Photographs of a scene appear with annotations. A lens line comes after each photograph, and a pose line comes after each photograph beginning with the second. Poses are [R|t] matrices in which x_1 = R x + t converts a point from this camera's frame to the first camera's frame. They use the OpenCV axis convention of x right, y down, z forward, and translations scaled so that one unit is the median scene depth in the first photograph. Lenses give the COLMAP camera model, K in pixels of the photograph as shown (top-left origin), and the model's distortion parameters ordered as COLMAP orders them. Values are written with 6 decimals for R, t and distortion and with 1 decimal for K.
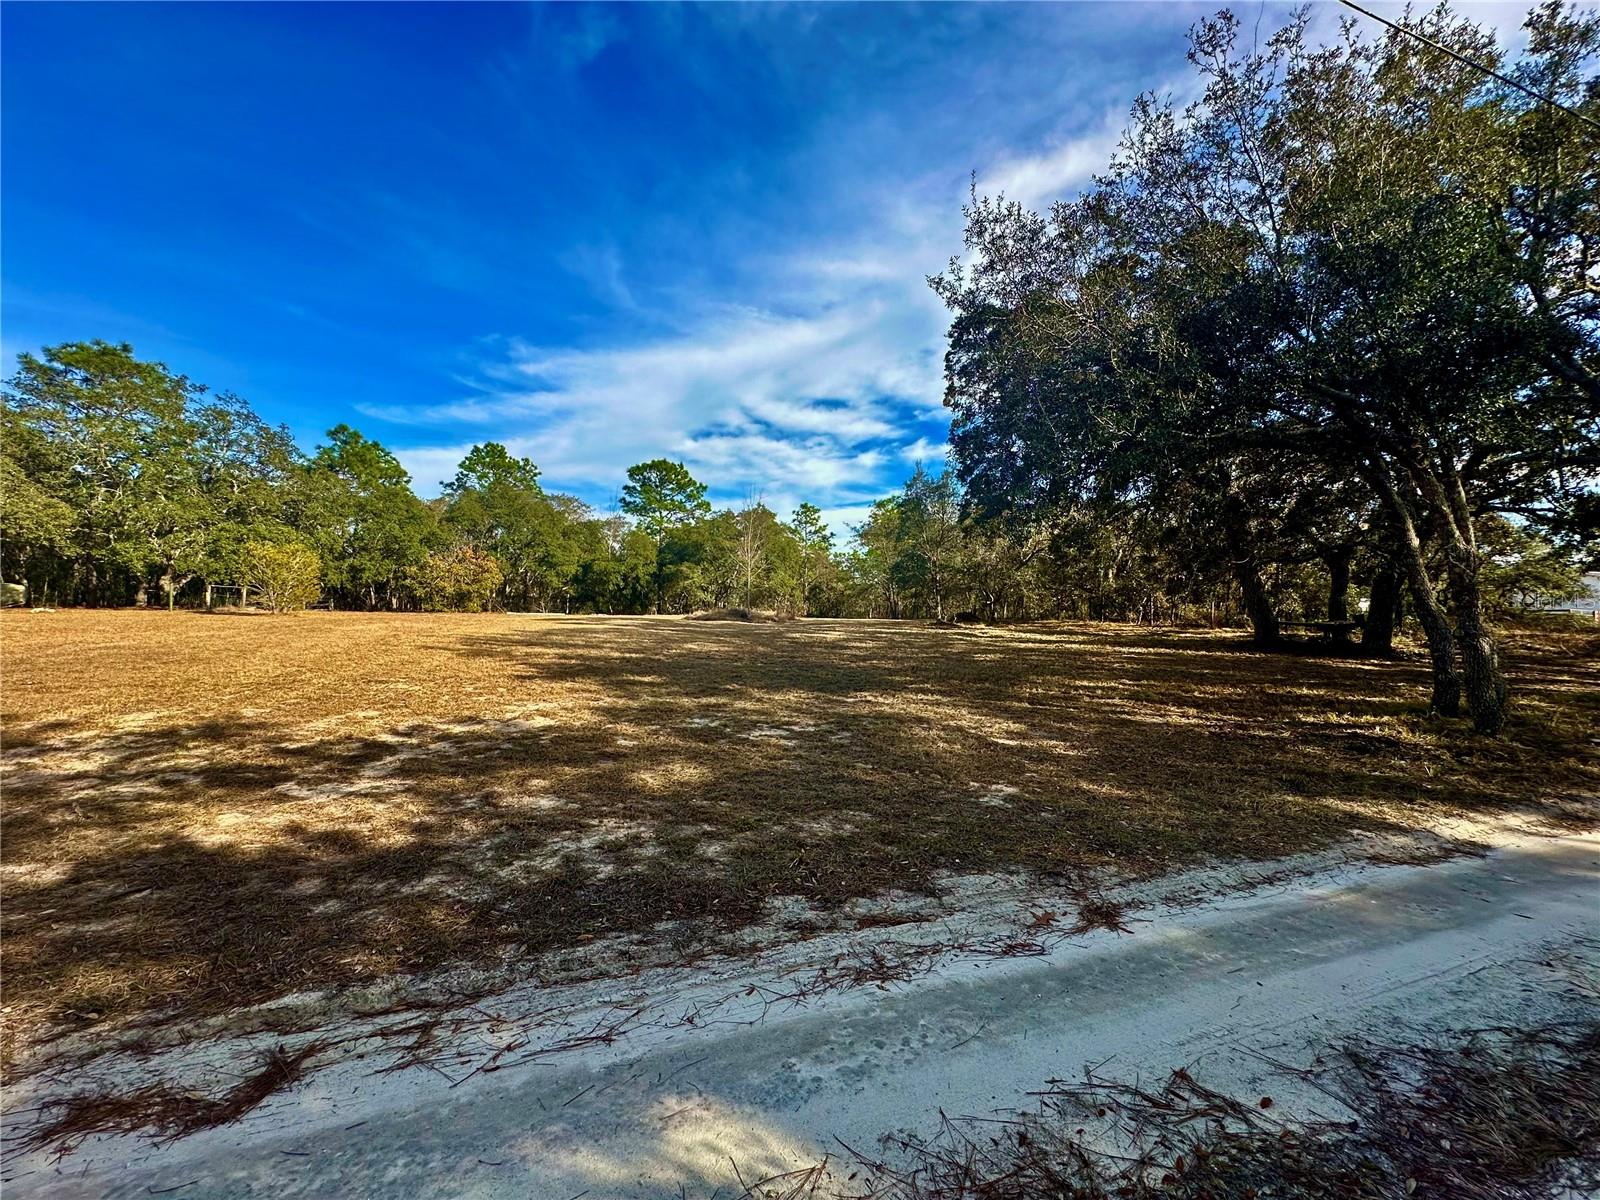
lens RADIAL K [[649.7, 0, 800.0], [0, 649.7, 600.0], [0, 0, 1]] dist [-0.001974, 0.000531]
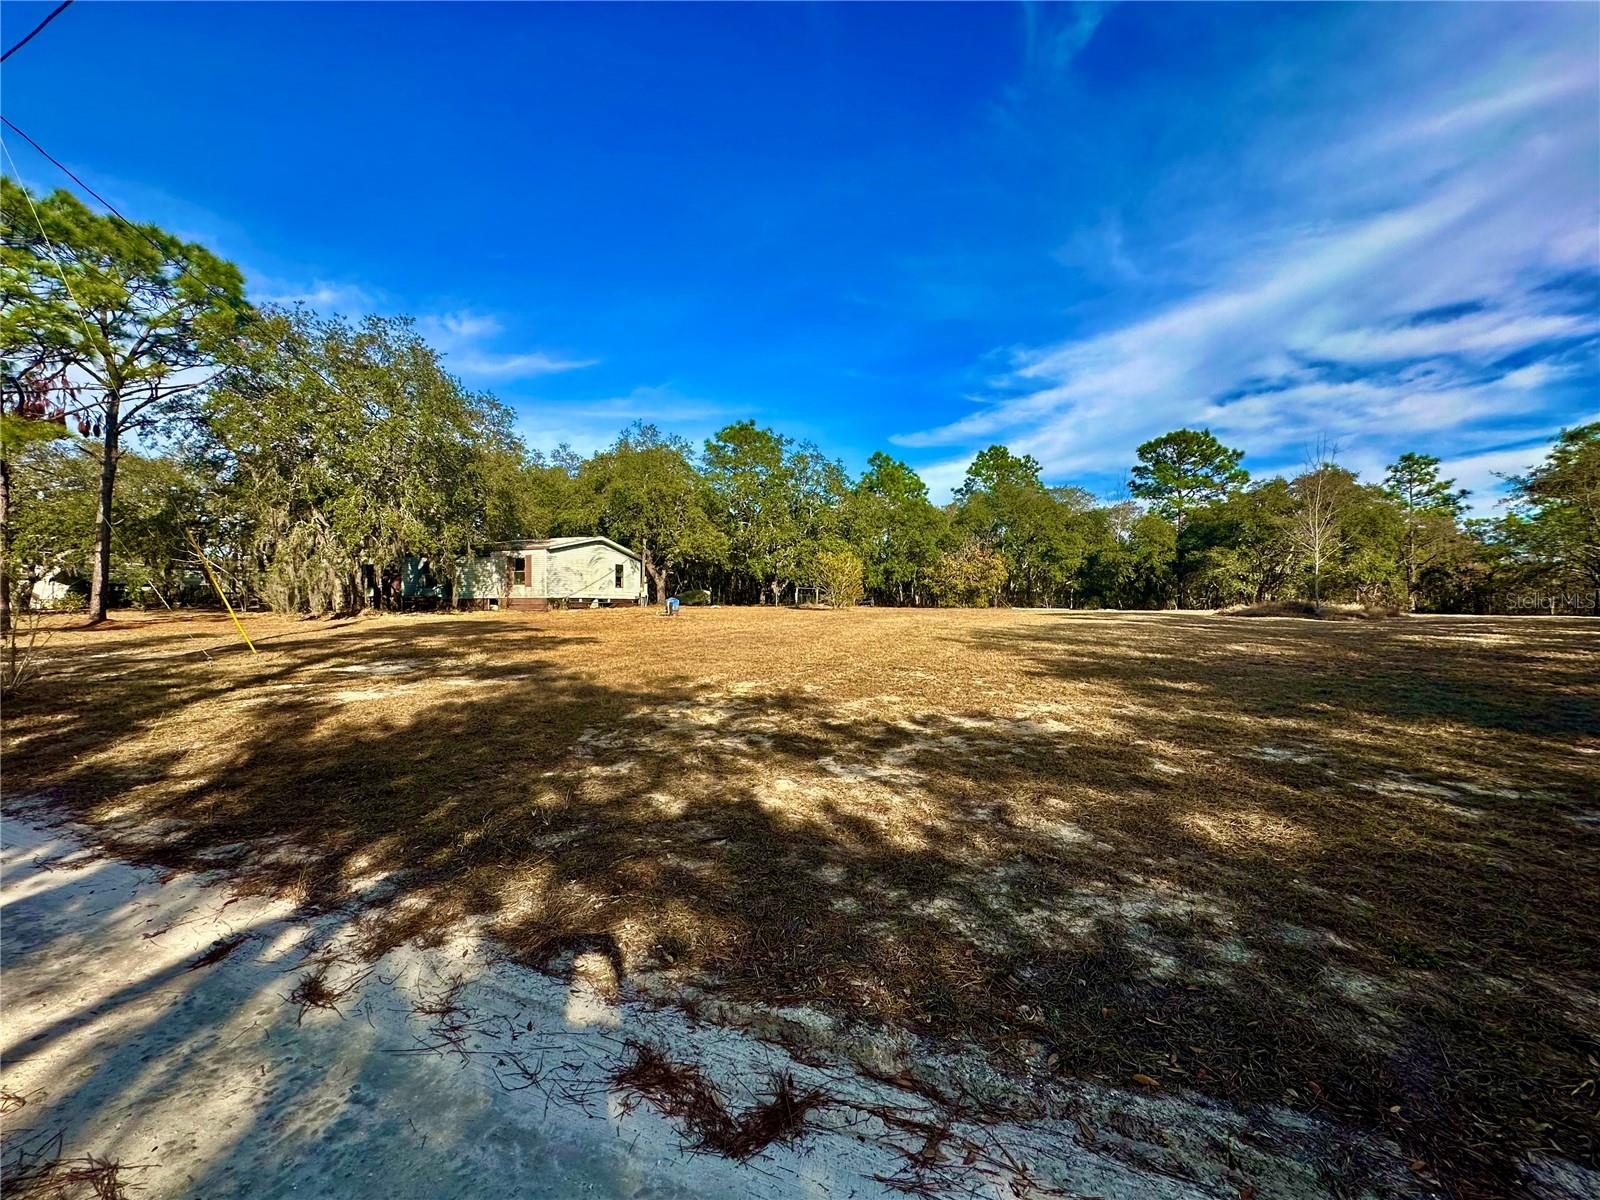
lens RADIAL K [[649.7, 0, 800.0], [0, 649.7, 600.0], [0, 0, 1]] dist [-0.001974, 0.000531]
pose [[0.739840, -0.009885, -0.672710, -0.058510], [0.014290, 0.999897, 0.001024, 0.009583], [0.672631, -0.010371, 0.739905, 0.114365]]
